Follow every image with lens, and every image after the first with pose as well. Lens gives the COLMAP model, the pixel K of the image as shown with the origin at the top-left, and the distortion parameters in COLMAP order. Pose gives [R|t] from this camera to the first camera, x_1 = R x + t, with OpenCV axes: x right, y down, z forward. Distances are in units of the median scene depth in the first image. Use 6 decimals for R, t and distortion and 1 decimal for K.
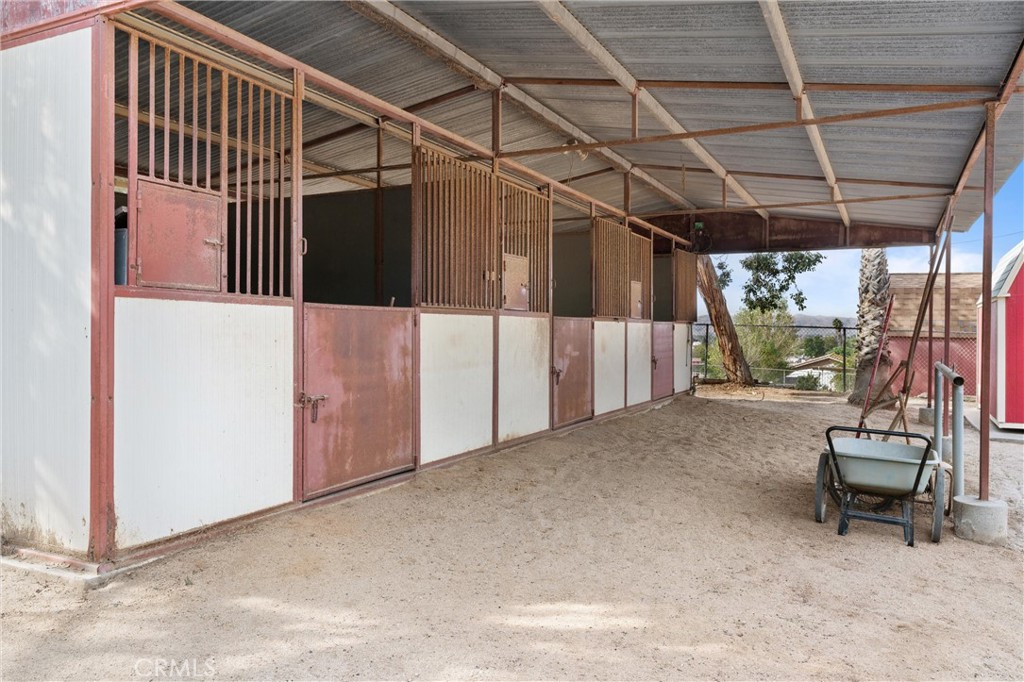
lens RADIAL K [[749.9, 0, 512.0], [0, 749.9, 341.0], [0, 0, 1]] dist [0.005159, 0.002825]
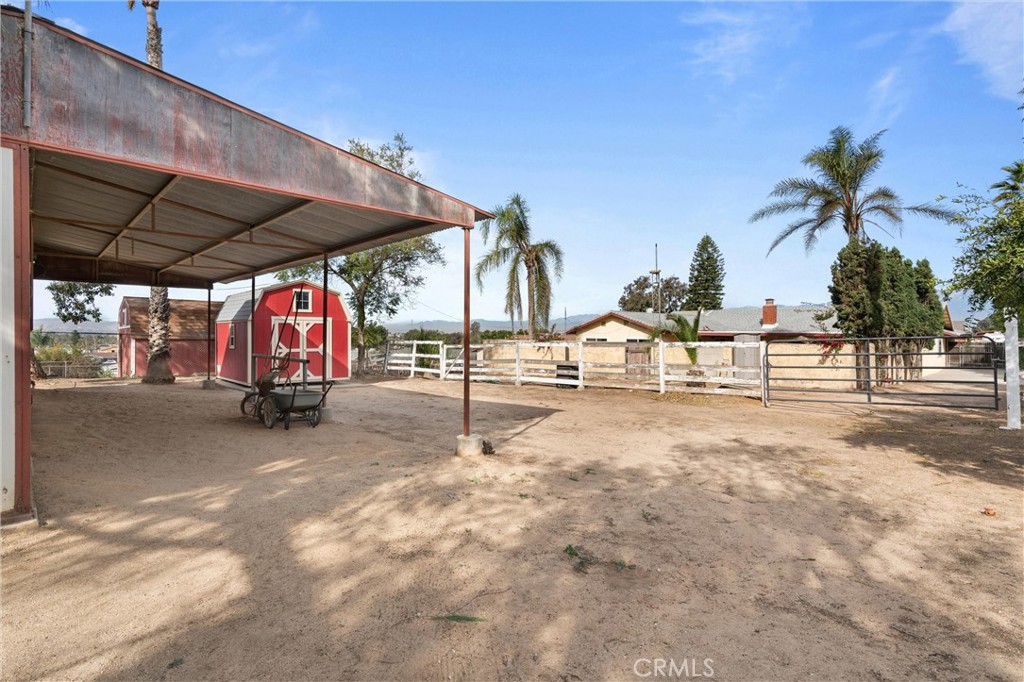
lens RADIAL K [[583.3, 0, 512.0], [0, 583.3, 341.0], [0, 0, 1]] dist [0.000734, 0.000326]
pose [[0.291824, -0.021014, 0.956241, -0.568380], [0.010255, 0.999770, 0.018841, -0.022560], [-0.956417, 0.004308, 0.291973, -0.101168]]
